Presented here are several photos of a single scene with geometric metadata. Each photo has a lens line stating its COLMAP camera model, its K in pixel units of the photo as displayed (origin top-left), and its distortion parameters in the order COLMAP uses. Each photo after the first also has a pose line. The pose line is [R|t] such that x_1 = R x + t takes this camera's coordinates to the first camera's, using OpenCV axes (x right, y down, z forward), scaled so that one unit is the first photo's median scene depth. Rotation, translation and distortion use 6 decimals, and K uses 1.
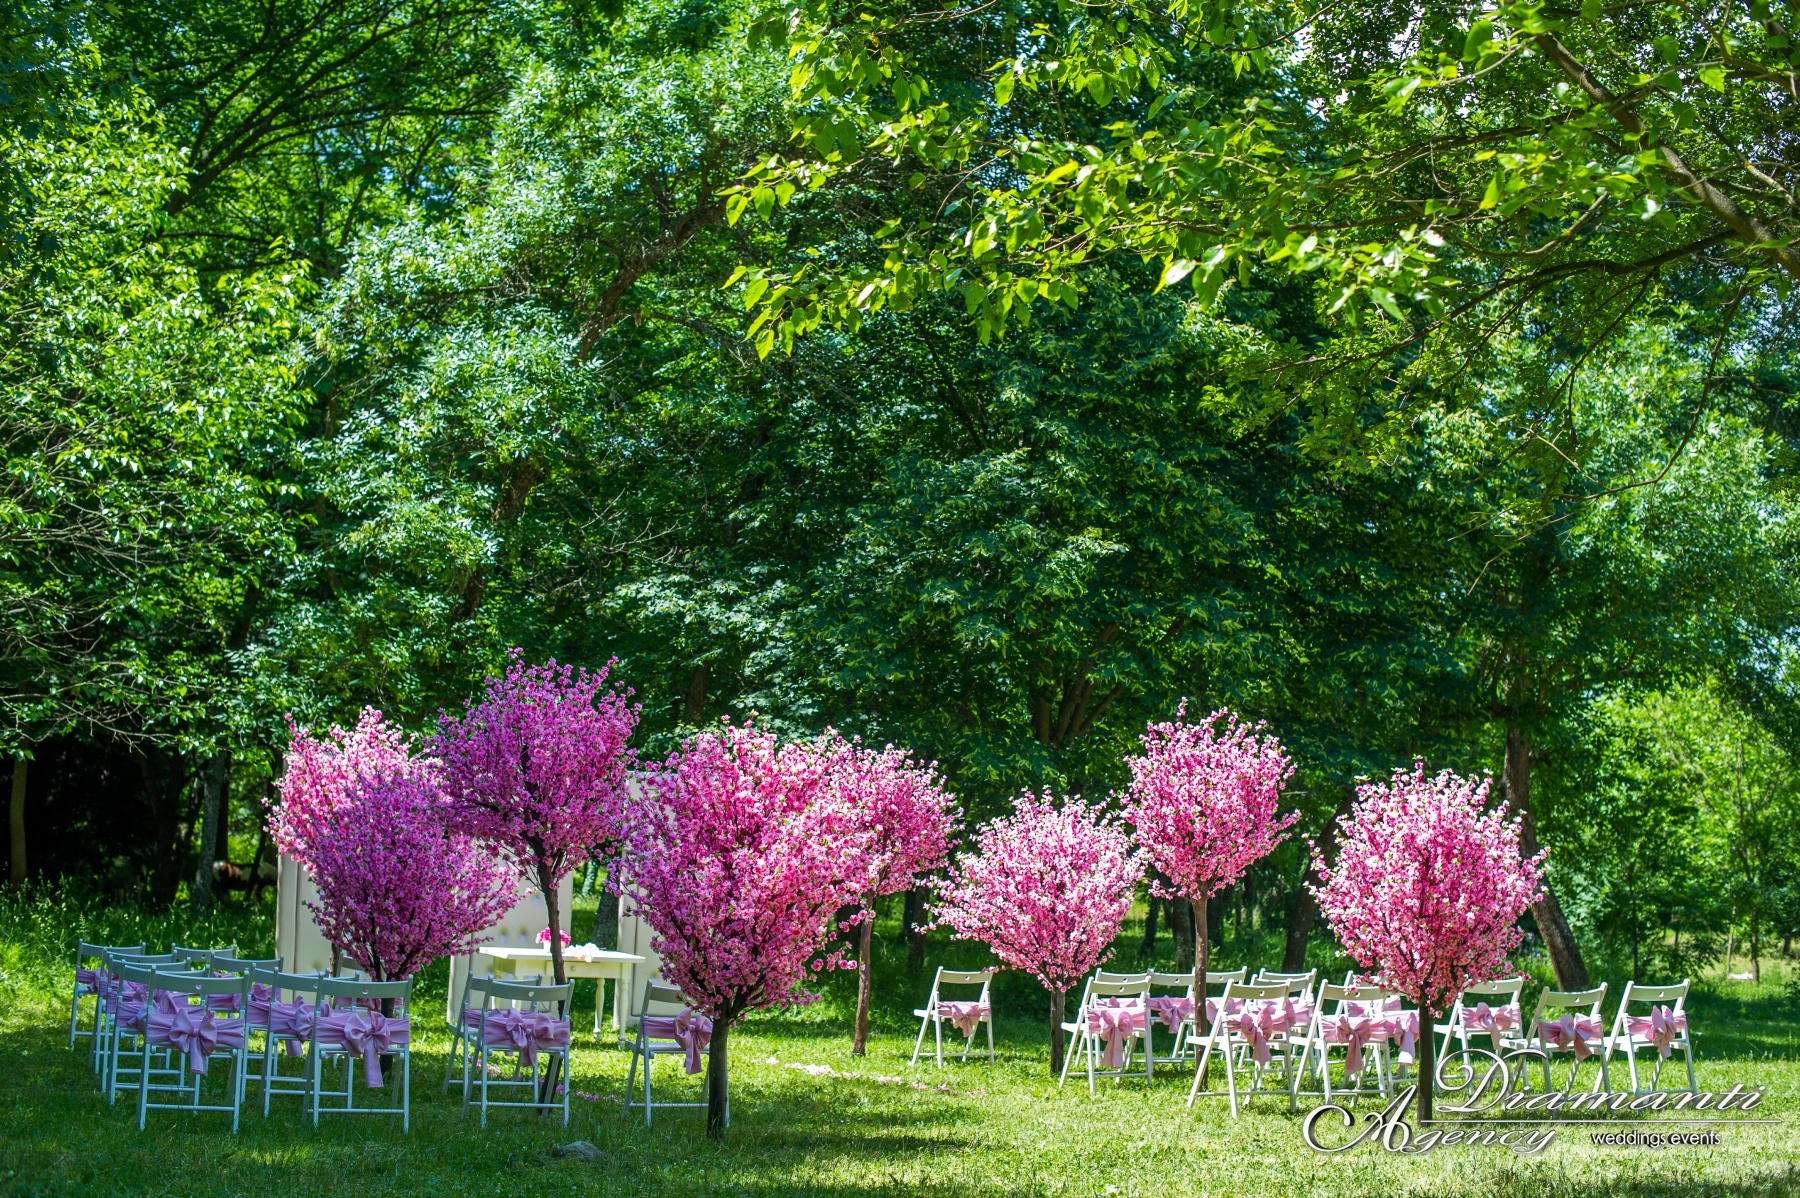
lens RADIAL K [[2550.2, 0, 897.6], [0, 2550.2, 657.0], [0, 0, 1]] dist [-0.101300, -0.040037]
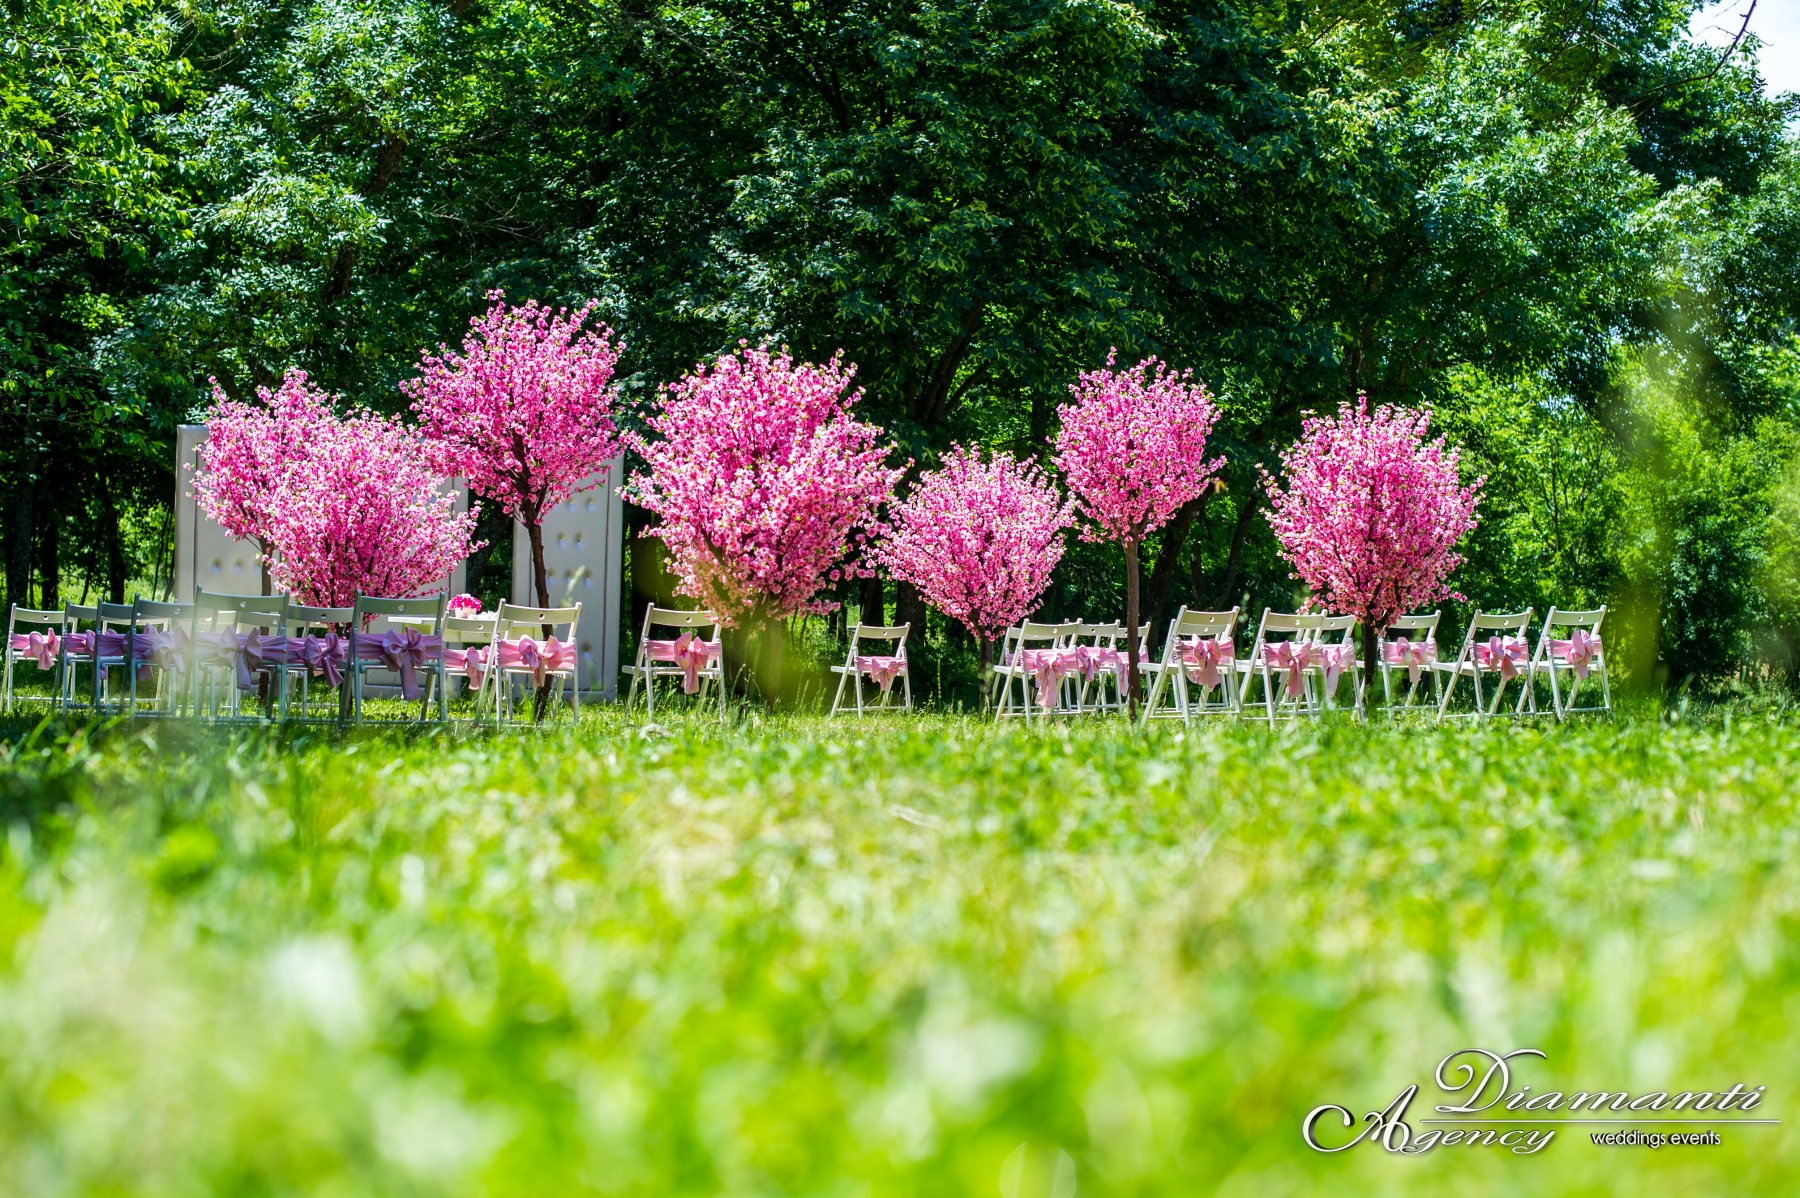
lens RADIAL K [[2690.5, 0, 890.7], [0, 2690.5, 537.1], [0, 0, 1]] dist [-0.093897, -0.045203]
pose [[0.995500, -0.011037, 0.094112, -0.083933], [0.005737, 0.998392, 0.056397, 0.031337], [-0.094584, -0.055604, 0.993963, -0.081973]]
